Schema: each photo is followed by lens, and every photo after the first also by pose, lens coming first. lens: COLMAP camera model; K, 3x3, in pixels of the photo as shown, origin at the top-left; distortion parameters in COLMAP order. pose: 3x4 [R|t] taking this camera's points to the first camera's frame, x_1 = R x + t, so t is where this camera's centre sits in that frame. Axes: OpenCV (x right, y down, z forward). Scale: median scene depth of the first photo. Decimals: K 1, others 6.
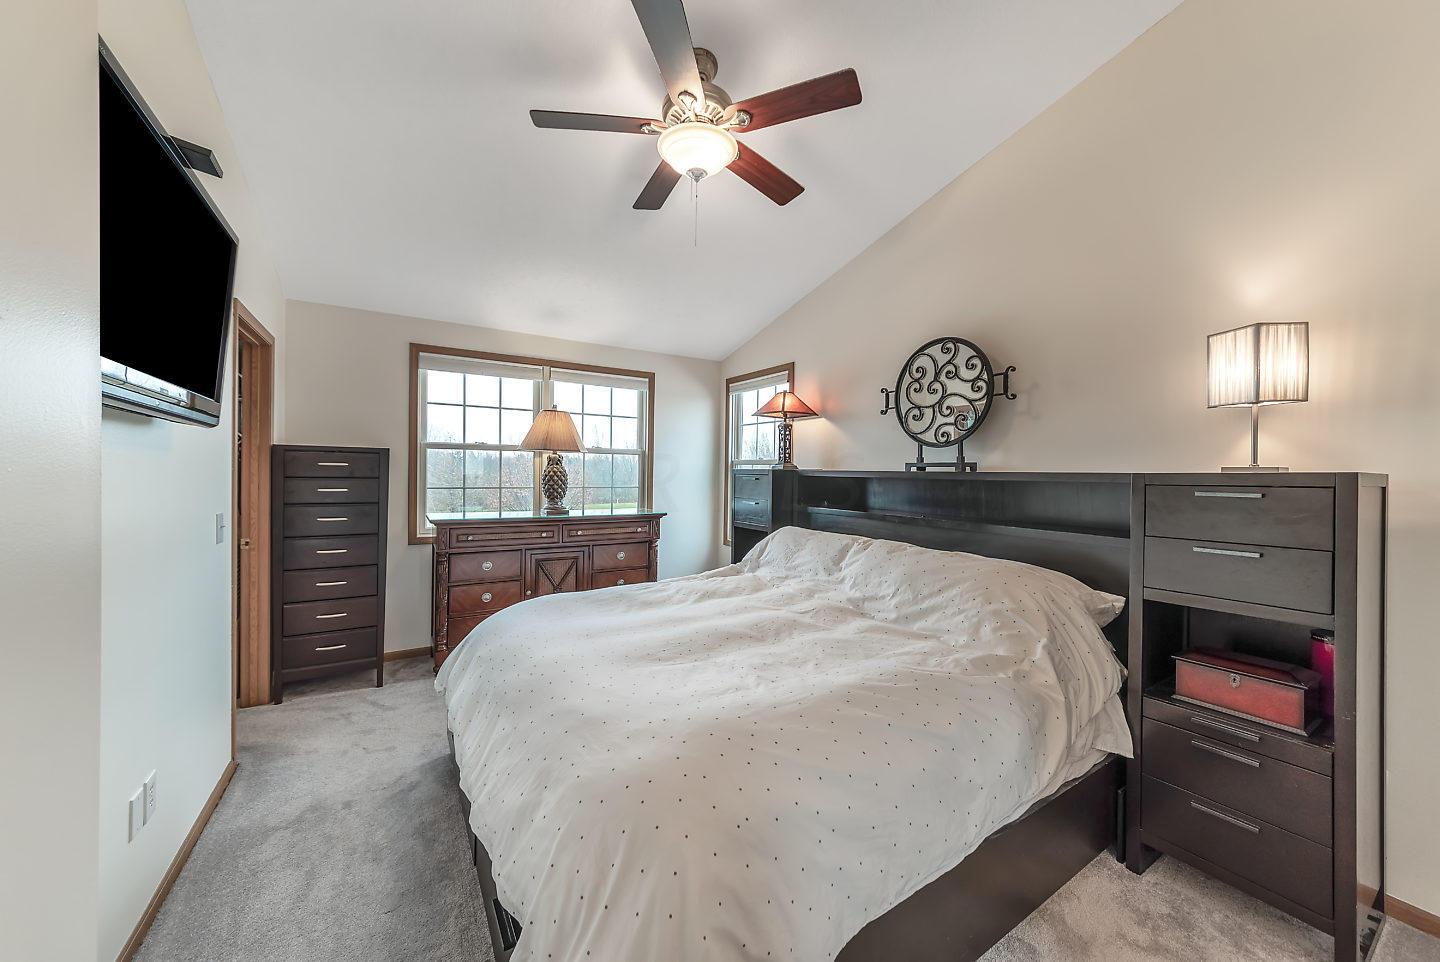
lens RADIAL K [[514.0, 0, 715.2], [0, 514.0, 478.7], [0, 0, 1]] dist [0.000918, 0.000638]
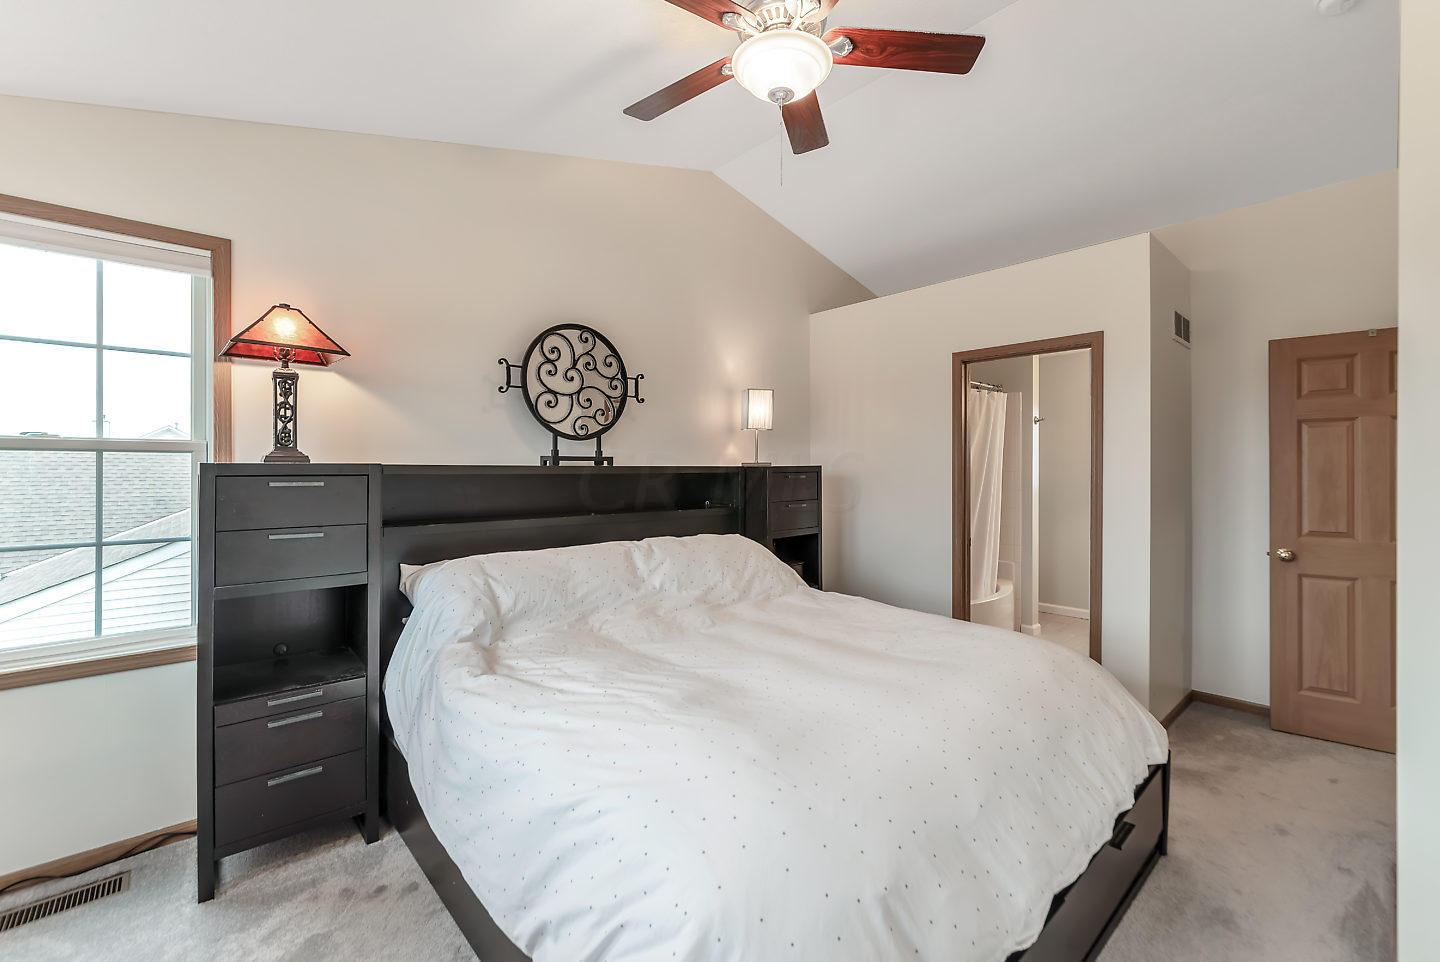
lens RADIAL K [[631.4, 0, 714.9], [0, 631.4, 467.1], [0, 0, 1]] dist [0.001565, 0.000945]
pose [[-0.195216, -0.014176, 0.980658, -0.745940], [0.010637, 0.999806, 0.016571, -0.027976], [-0.980702, 0.013666, -0.195028, 0.977450]]
